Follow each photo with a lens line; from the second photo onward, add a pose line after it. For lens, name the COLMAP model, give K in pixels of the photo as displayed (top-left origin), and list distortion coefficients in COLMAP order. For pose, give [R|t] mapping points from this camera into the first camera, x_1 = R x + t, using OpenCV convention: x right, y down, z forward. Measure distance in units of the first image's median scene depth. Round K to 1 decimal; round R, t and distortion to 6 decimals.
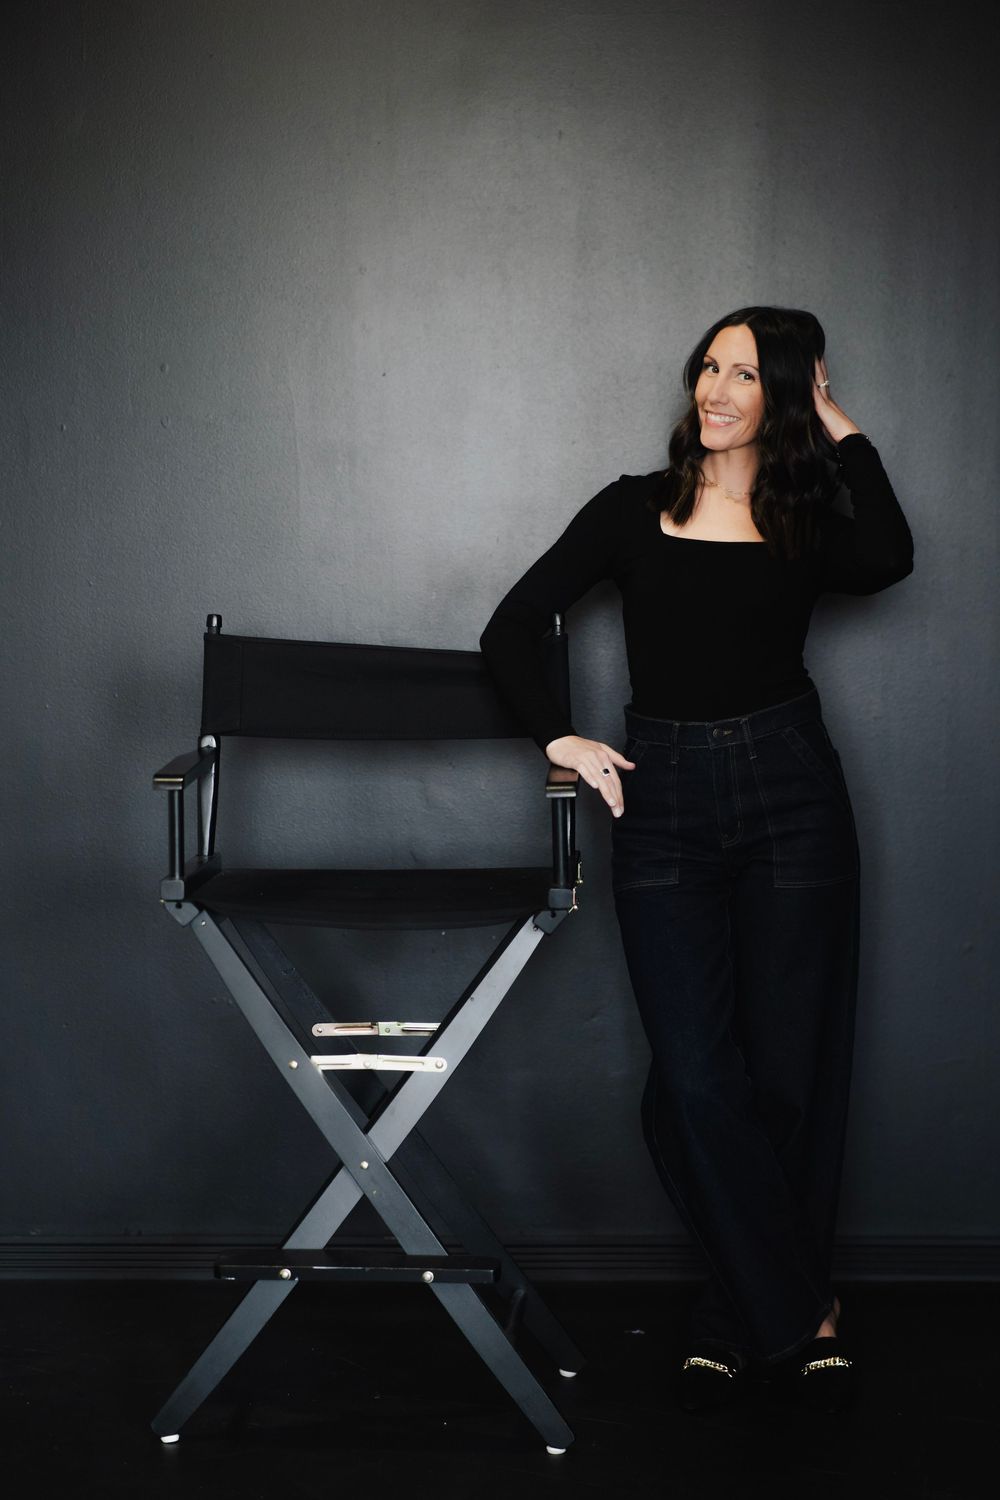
lens RADIAL K [[3680.2, 0, 500.0], [0, 3680.2, 750.0], [0, 0, 1]] dist [-0.006949, 0.309026]
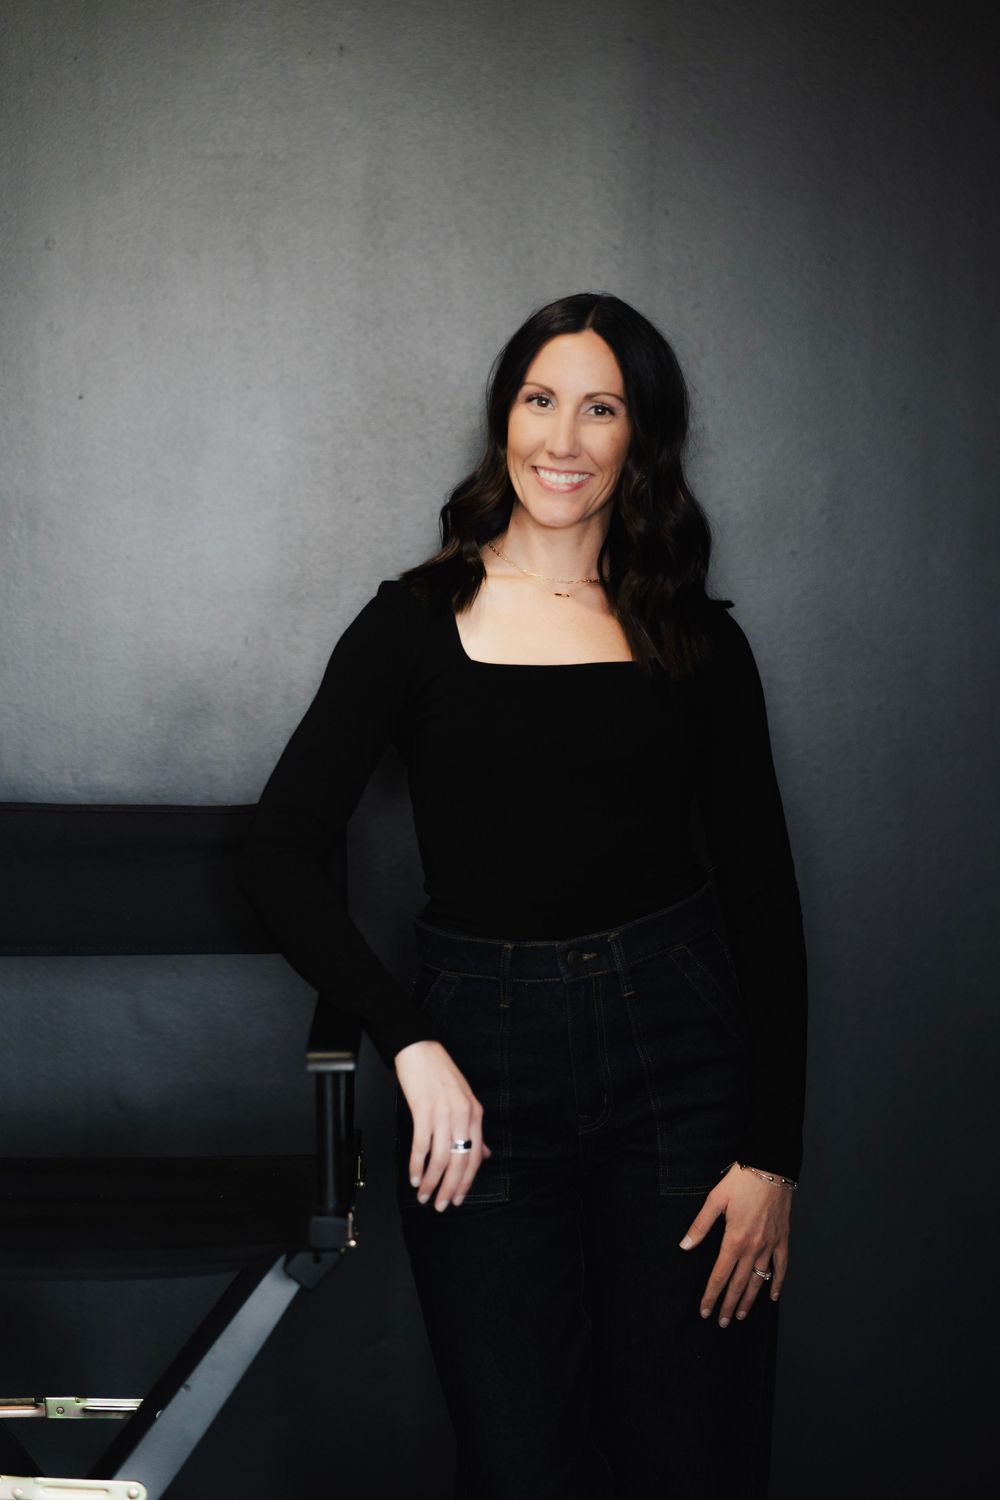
lens RADIAL K [[3995.4, 0, 500.0], [0, 3995.4, 750.0], [0, 0, 1]] dist [0.064946, -0.606257]
pose [[0.998551, 0.007245, 0.053322, 0.007117], [-0.006606, 0.999904, -0.012155, -0.028183], [-0.053405, 0.011786, 0.998503, 0.257028]]
